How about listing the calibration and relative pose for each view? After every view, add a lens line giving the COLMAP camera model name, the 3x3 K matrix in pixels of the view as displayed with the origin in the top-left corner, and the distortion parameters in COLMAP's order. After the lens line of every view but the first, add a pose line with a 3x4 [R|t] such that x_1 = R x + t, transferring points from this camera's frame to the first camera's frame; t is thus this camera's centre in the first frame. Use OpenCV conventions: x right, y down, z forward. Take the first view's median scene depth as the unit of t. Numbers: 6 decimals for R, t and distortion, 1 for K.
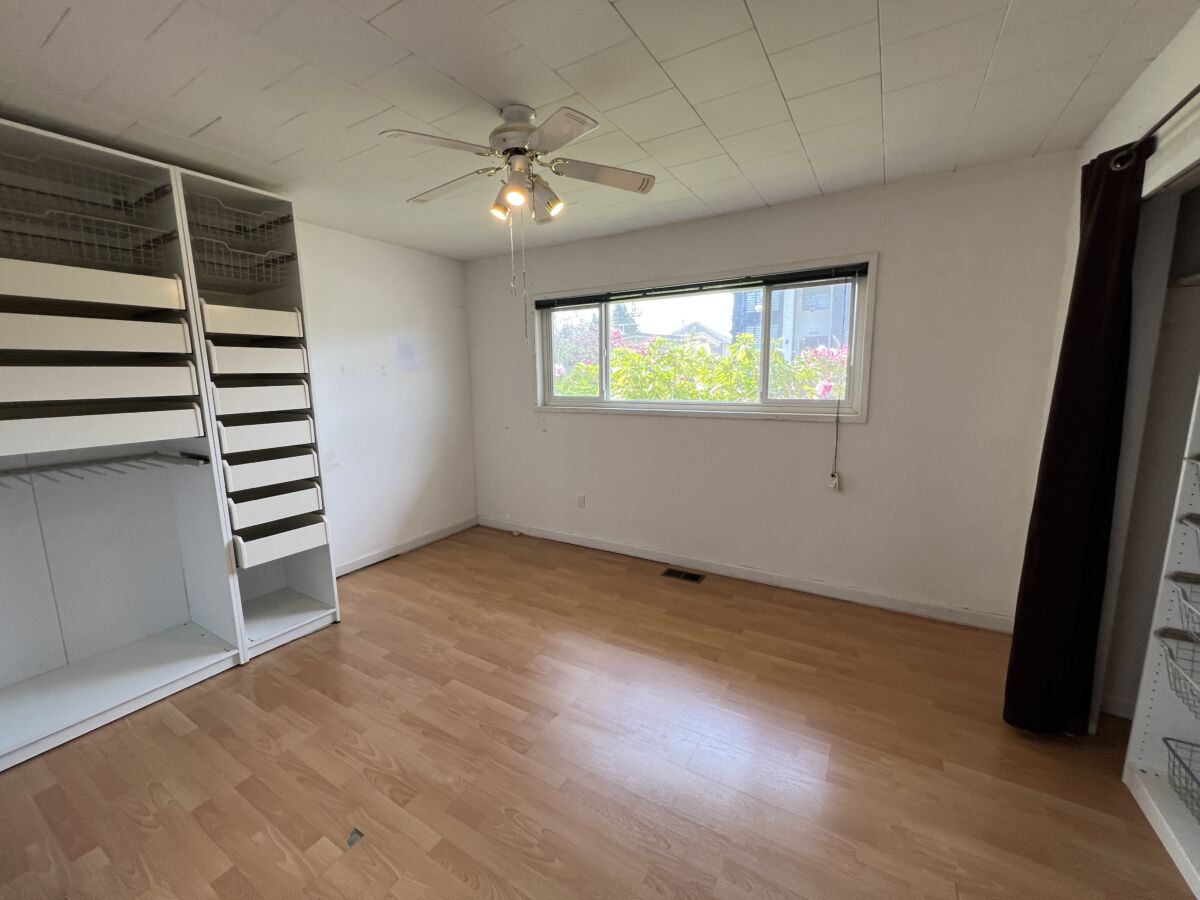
lens RADIAL K [[479.5, 0, 596.8], [0, 479.5, 448.8], [0, 0, 1]] dist [-0.001307, -0.000051]
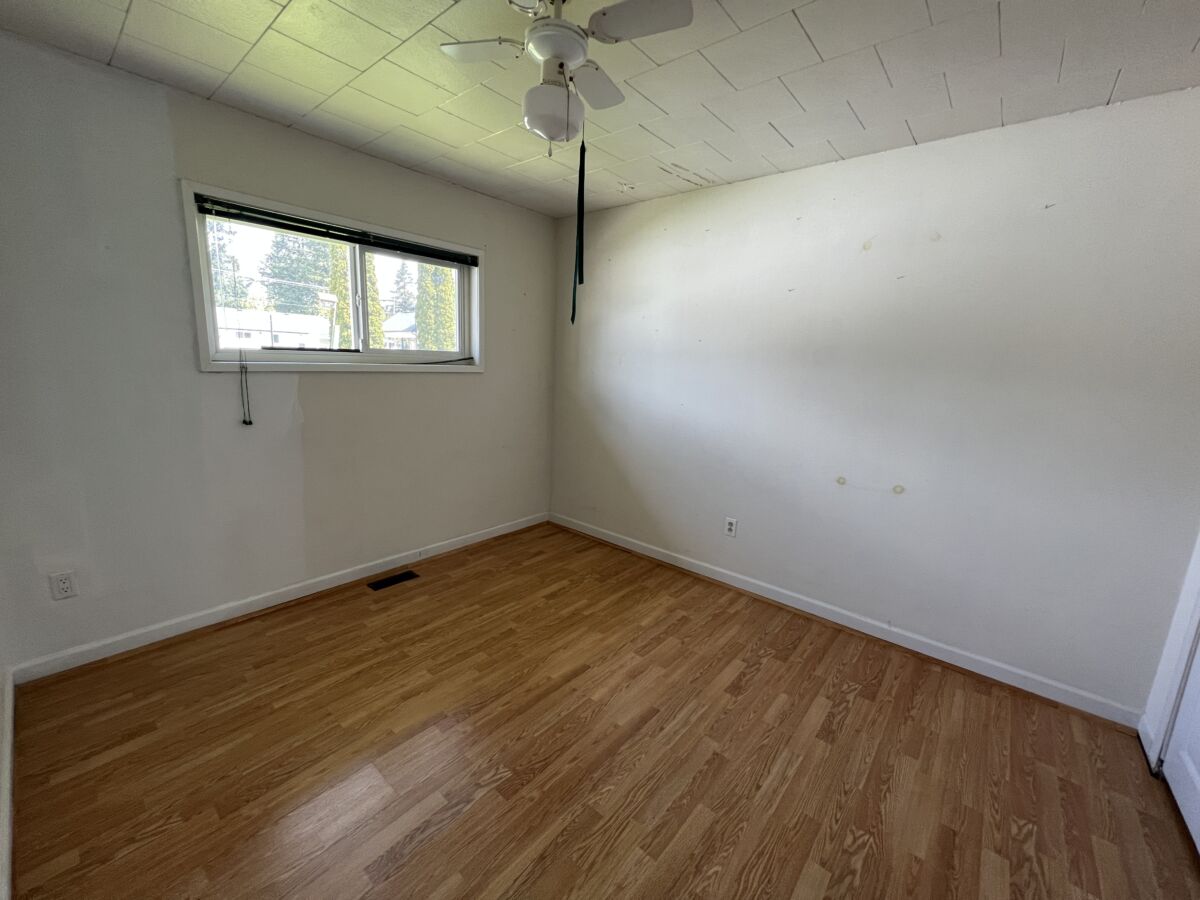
lens RADIAL K [[479.5, 0, 596.8], [0, 479.5, 448.8], [0, 0, 1]] dist [-0.001307, -0.000051]
pose [[0.160072, -0.147289, 0.976055, -0.550636], [0.110304, 0.985281, 0.130592, -0.034373], [-0.980923, 0.086758, 0.173962, 0.480154]]
